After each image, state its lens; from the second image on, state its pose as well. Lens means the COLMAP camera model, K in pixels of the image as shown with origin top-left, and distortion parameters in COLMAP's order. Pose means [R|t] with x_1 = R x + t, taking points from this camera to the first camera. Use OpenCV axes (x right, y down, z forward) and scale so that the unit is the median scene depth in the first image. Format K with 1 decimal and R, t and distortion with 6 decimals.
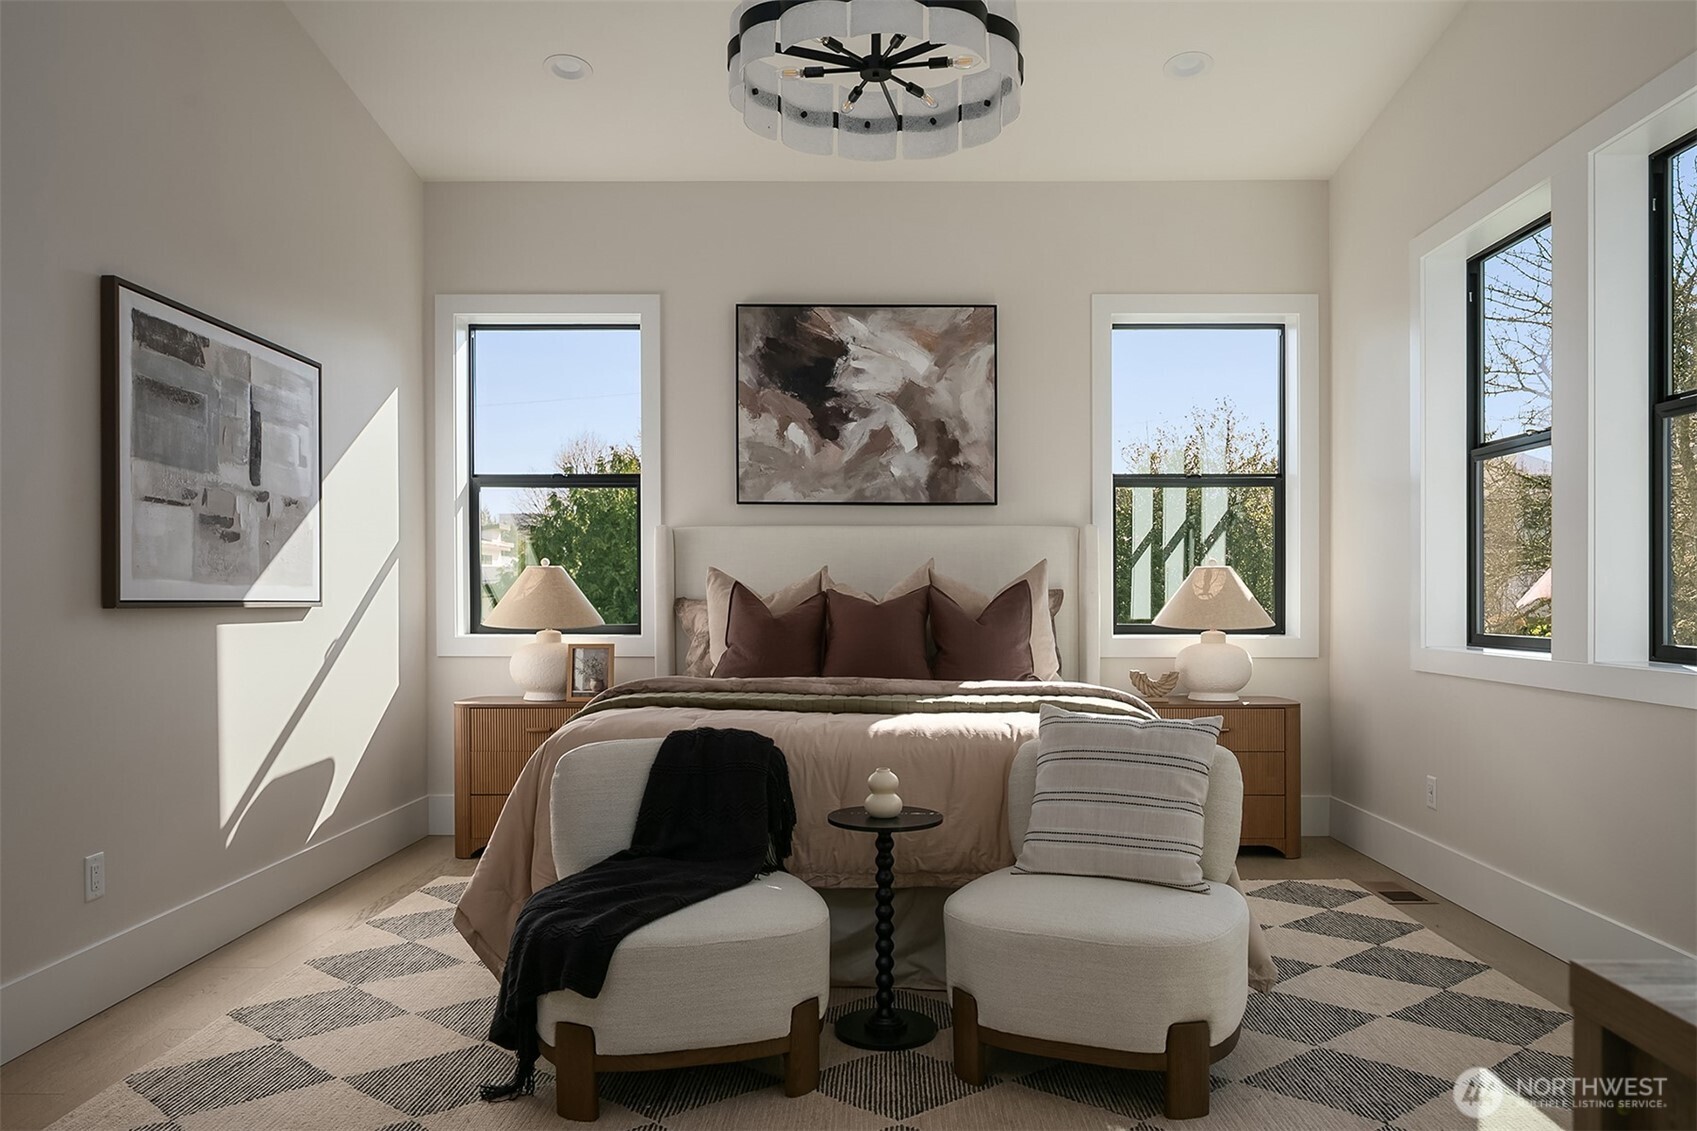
lens RADIAL K [[1200.5, 0, 850.2], [0, 1200.5, 605.2], [0, 0, 1]] dist [-0.010243, -0.000812]
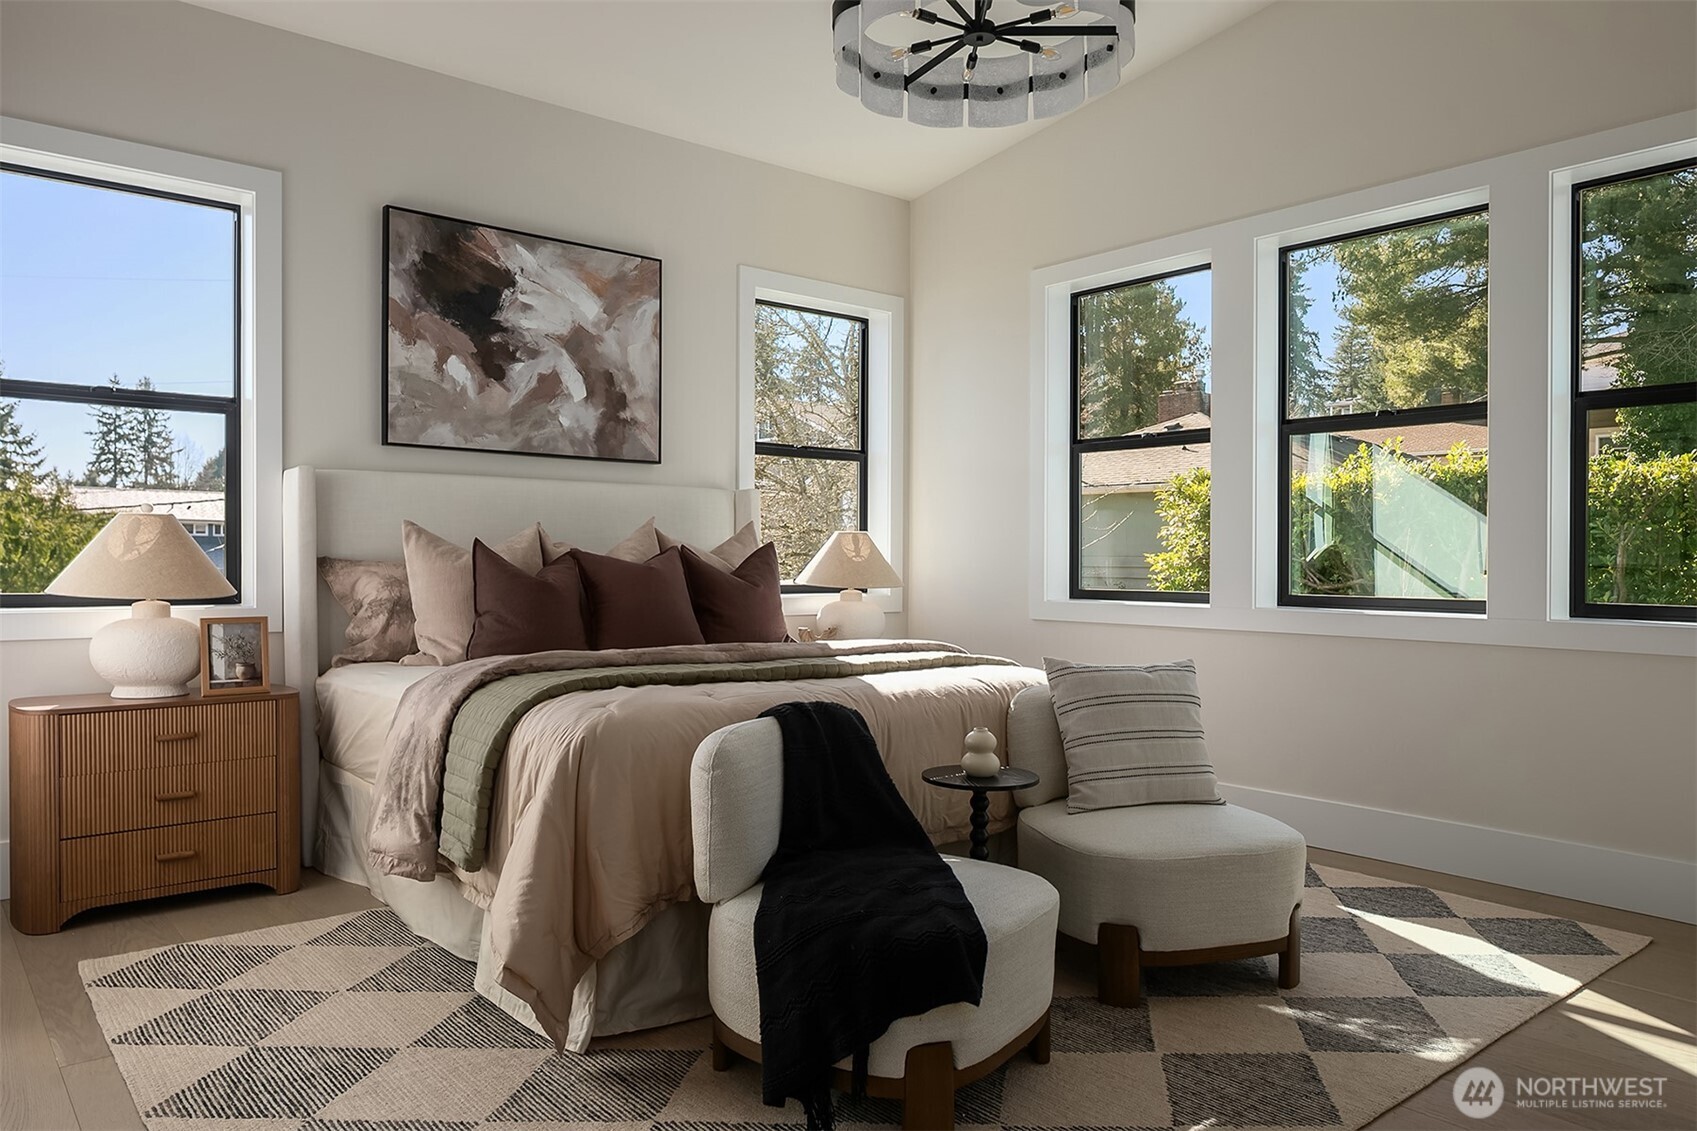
lens RADIAL K [[1162.9, 0, 848.5], [0, 1162.9, 565.5], [0, 0, 1]] dist [0.002067, -0.026336]
pose [[0.757327, 0.000179, 0.653036, -0.380678], [0.000505, 1.000000, -0.000860, 0.000197], [-0.653036, 0.000981, 0.757326, 0.181212]]
